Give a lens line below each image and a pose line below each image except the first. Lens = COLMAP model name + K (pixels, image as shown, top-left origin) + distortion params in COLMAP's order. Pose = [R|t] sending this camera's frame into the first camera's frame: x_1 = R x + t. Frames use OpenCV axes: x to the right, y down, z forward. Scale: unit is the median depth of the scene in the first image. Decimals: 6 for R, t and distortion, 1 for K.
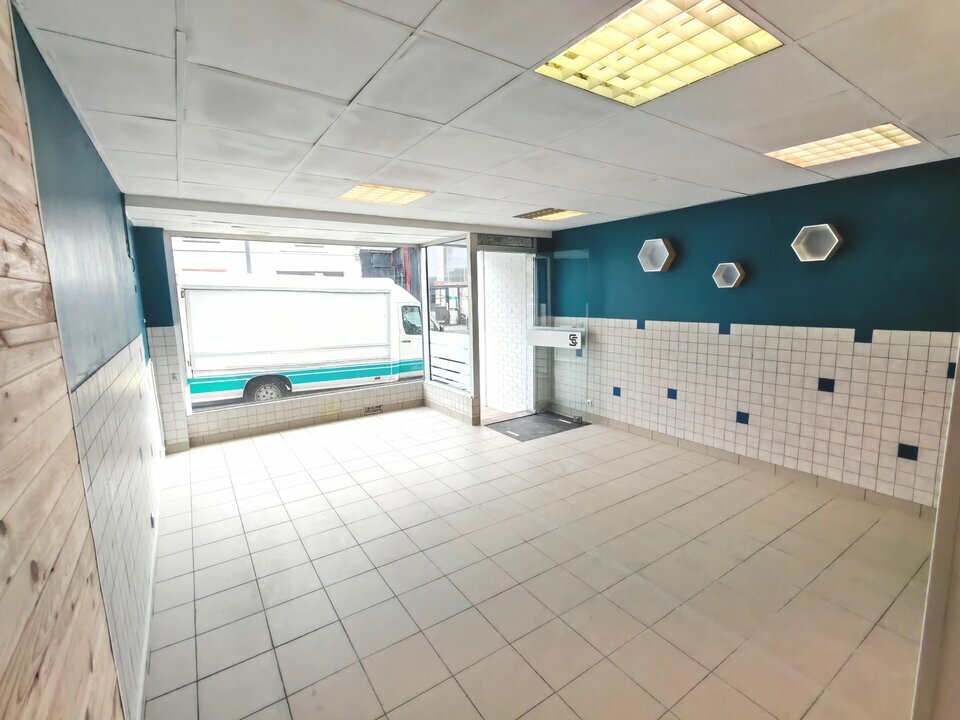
lens RADIAL K [[440.7, 0, 481.1], [0, 440.7, 360.0], [0, 0, 1]] dist [-0.002356, -0.000530]
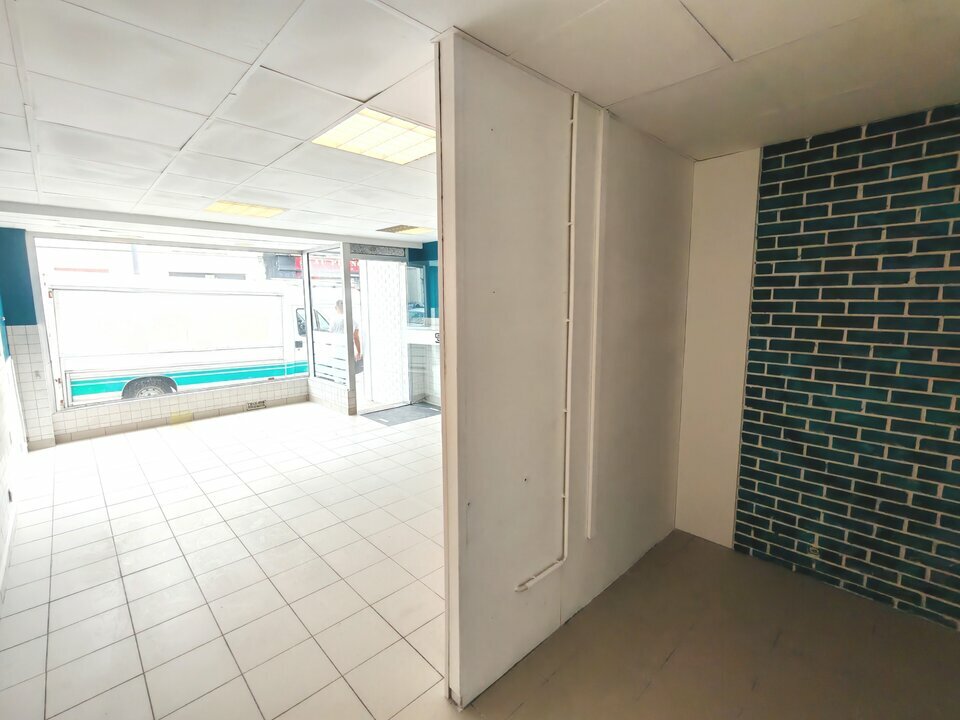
lens RADIAL K [[440.7, 0, 481.2], [0, 440.7, 358.2], [0, 0, 1]] dist [-0.002356, -0.000530]
pose [[0.985484, -0.012324, 0.169319, 0.126351], [0.015105, 0.999771, -0.015147, 0.027520], [-0.169094, 0.017485, 0.985445, -0.156637]]
